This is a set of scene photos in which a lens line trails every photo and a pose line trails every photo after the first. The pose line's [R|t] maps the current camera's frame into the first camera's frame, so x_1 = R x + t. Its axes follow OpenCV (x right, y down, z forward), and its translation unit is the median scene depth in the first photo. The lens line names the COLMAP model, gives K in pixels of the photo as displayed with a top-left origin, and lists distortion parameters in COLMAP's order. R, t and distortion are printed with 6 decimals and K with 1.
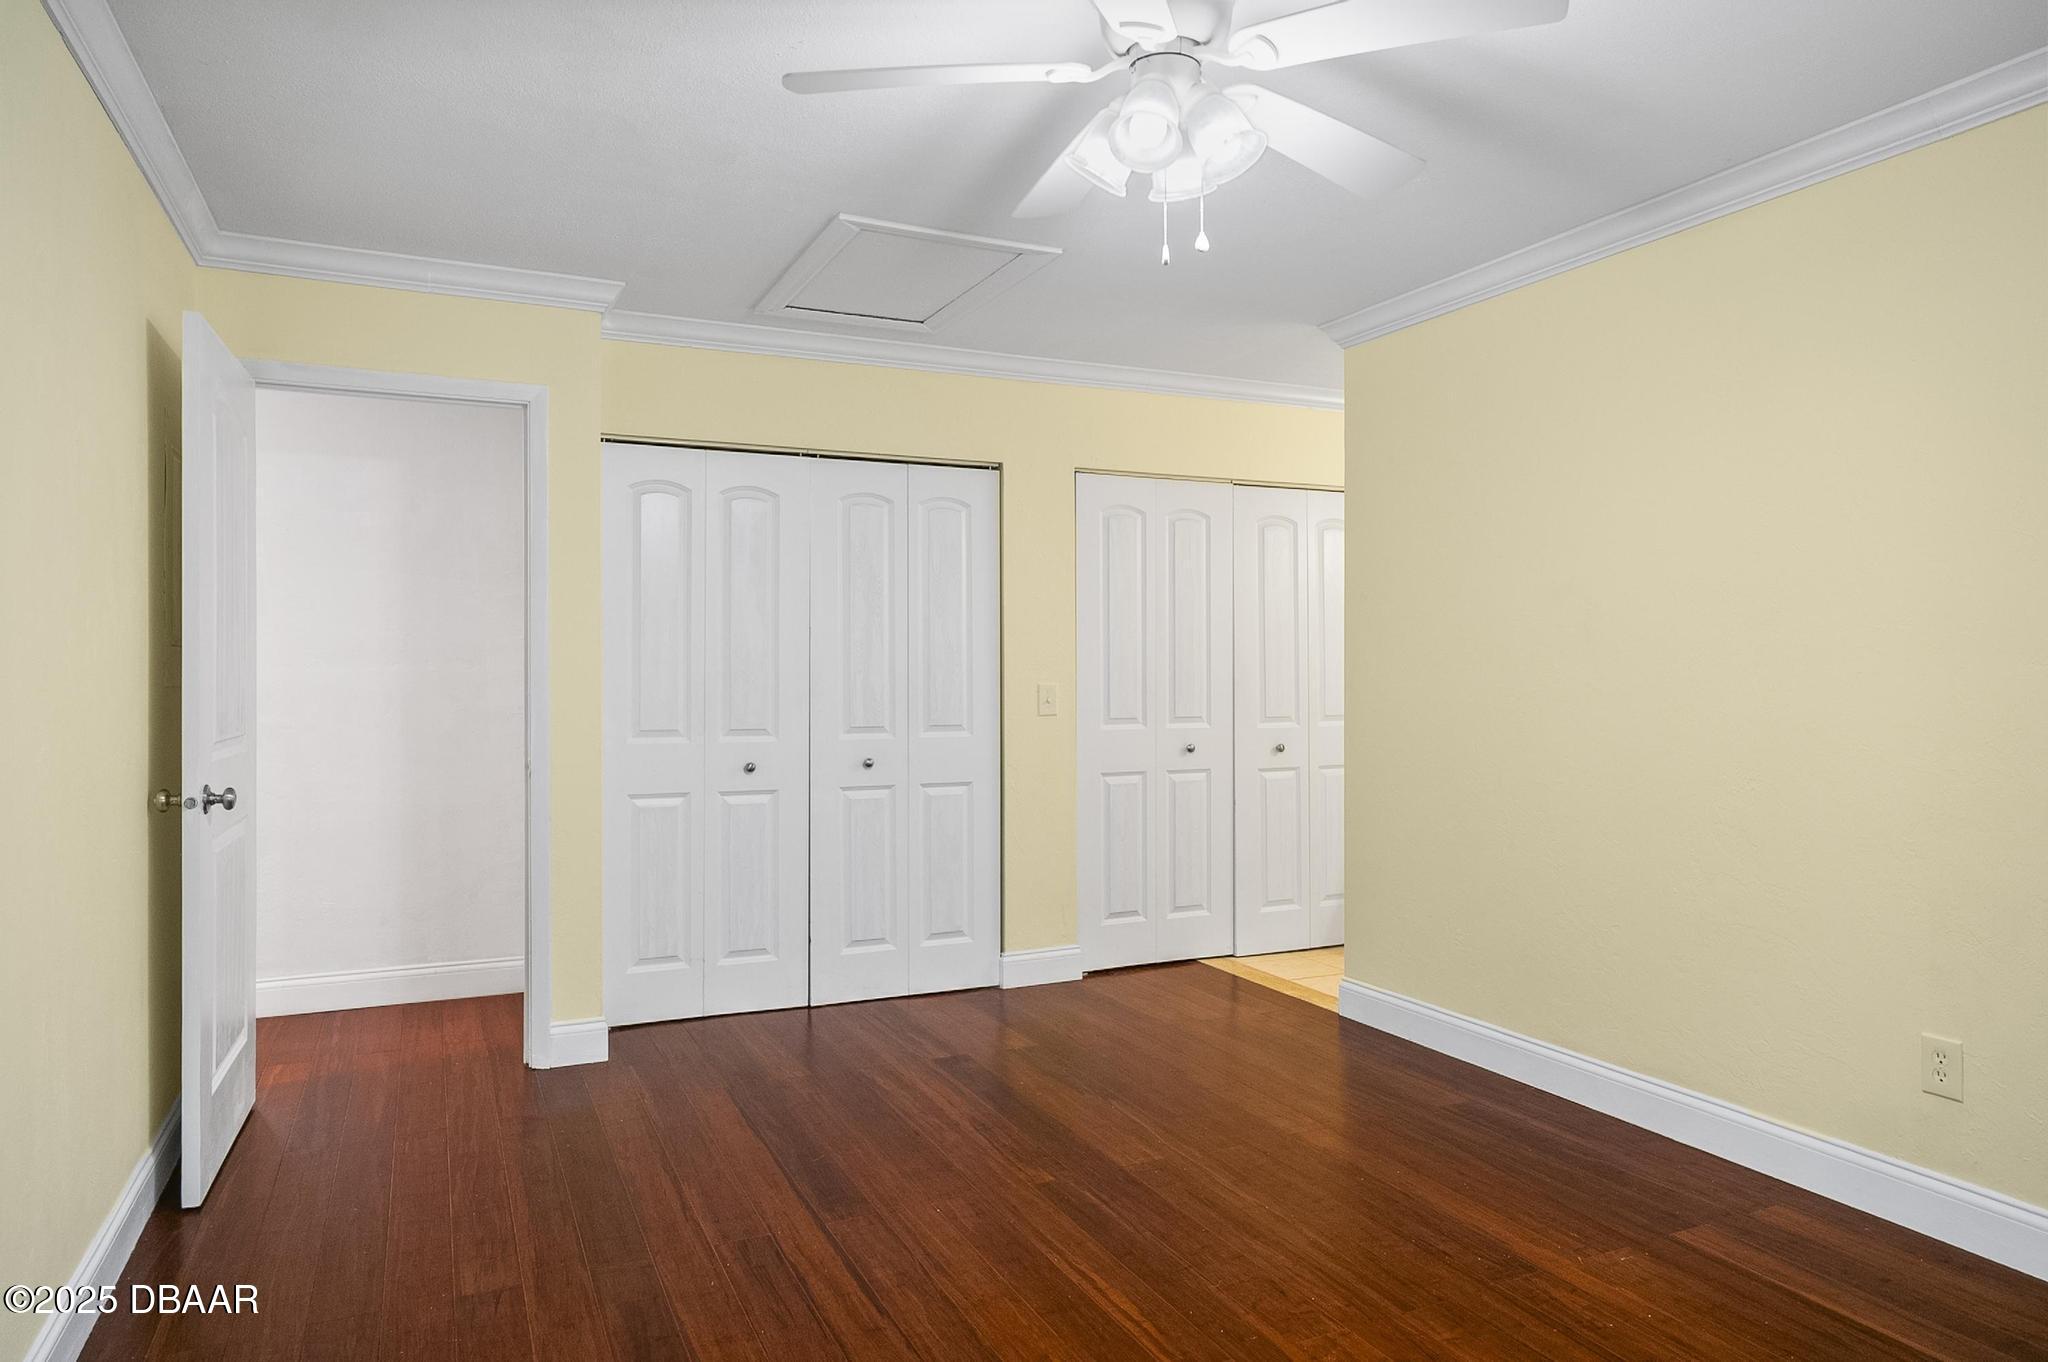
lens RADIAL K [[1272.8, 0, 1020.8], [0, 1272.8, 675.8], [0, 0, 1]] dist [0.001968, 0.000710]
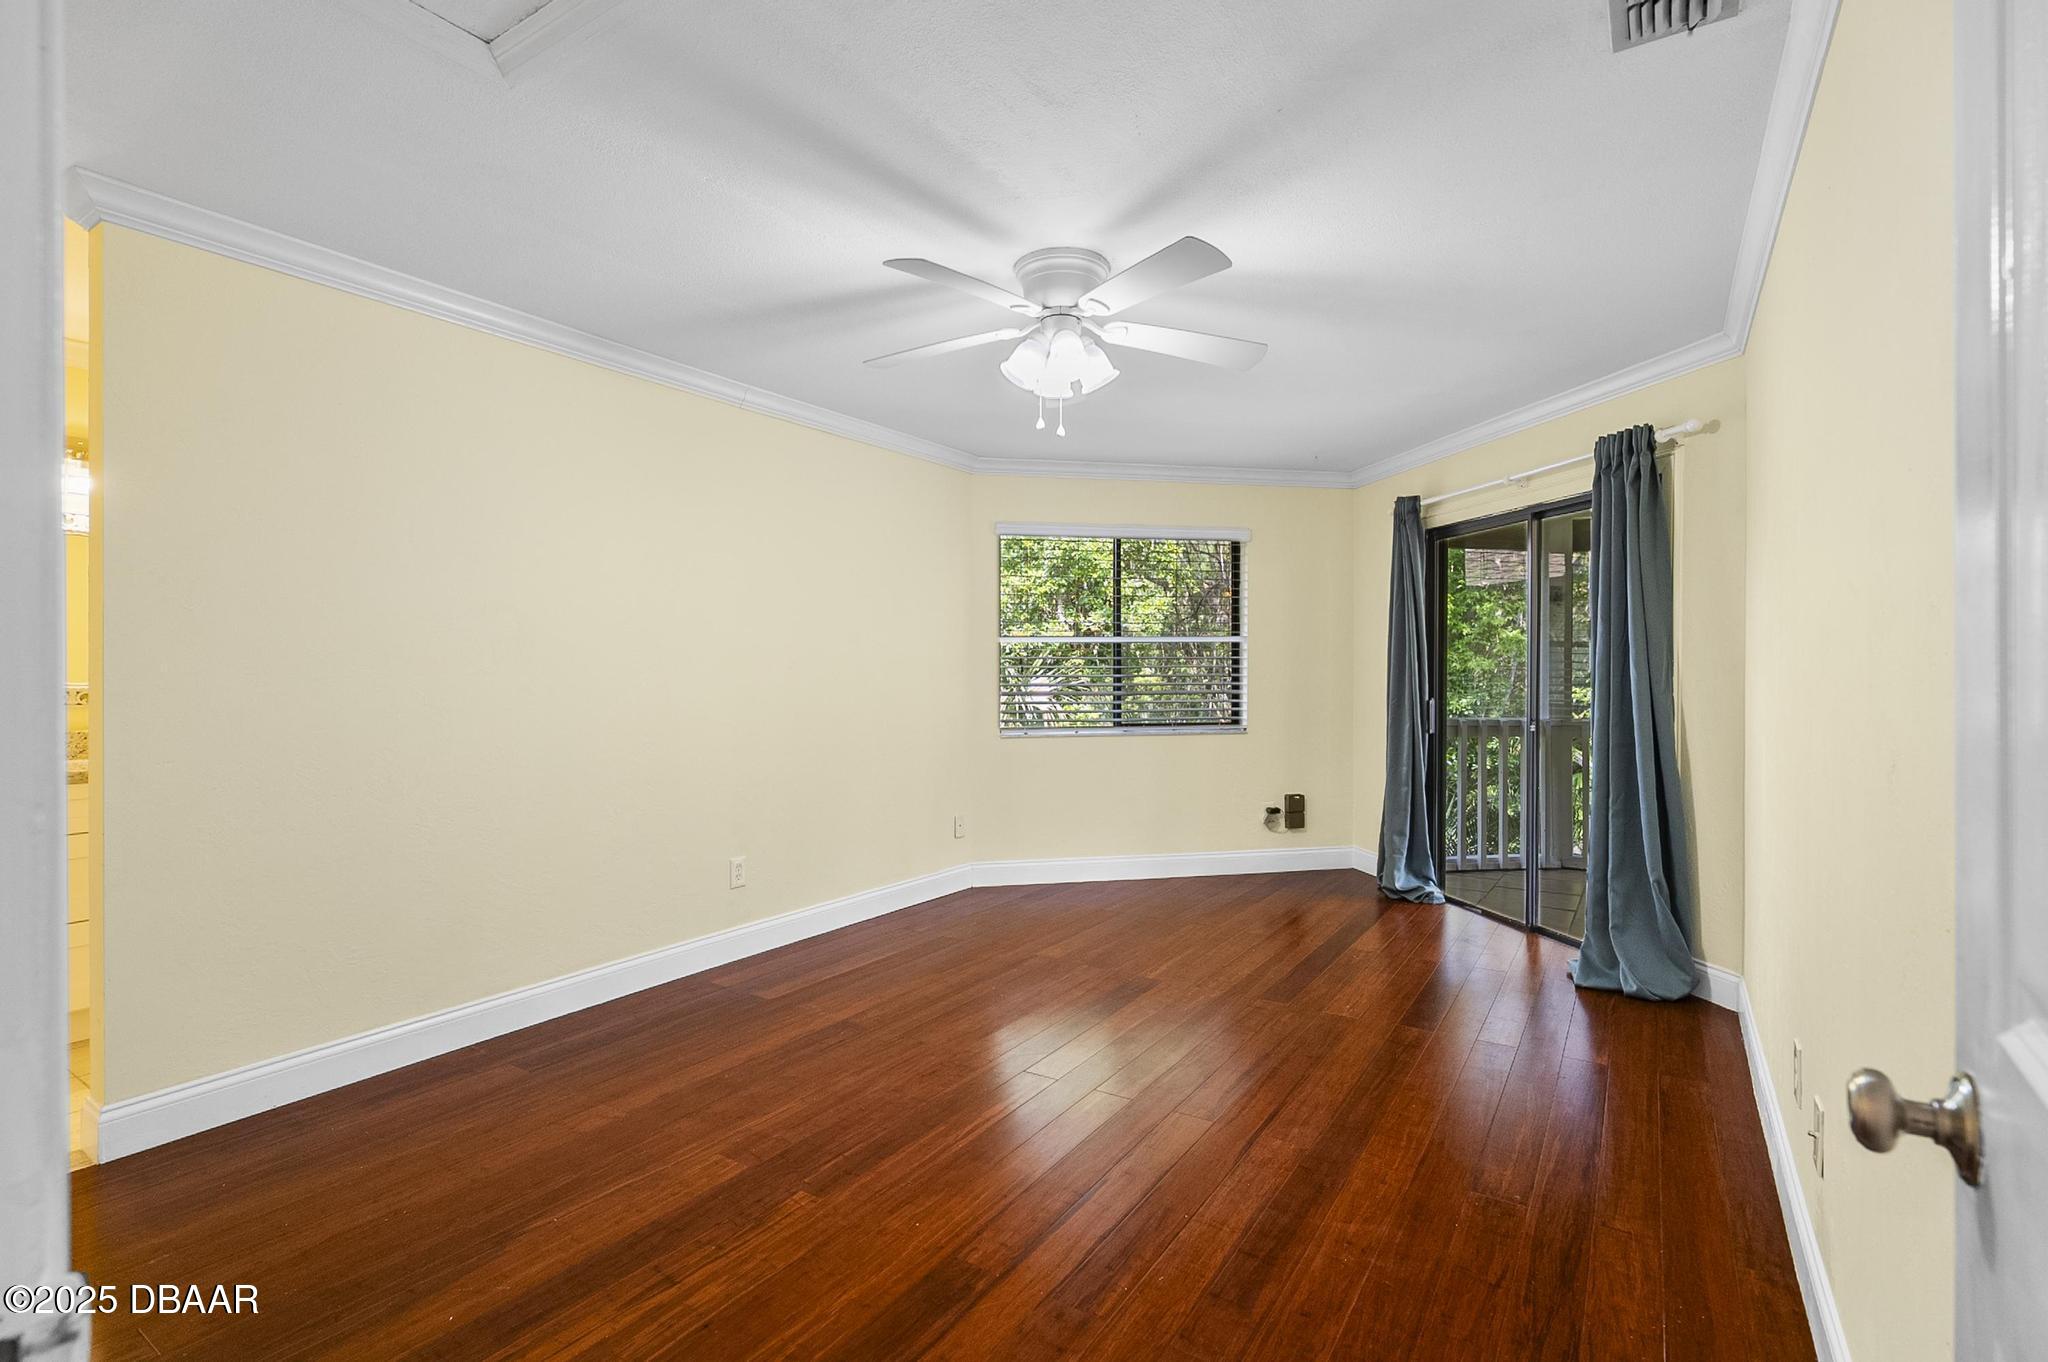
lens RADIAL K [[942.3, 0, 1019.3], [0, 942.3, 678.3], [0, 0, 1]] dist [0.002484, 0.000145]
pose [[-0.522143, -0.002414, 0.852855, -0.652332], [0.005748, 0.999963, 0.006349, -0.005173], [-0.852839, 0.008217, -0.522110, 1.177913]]
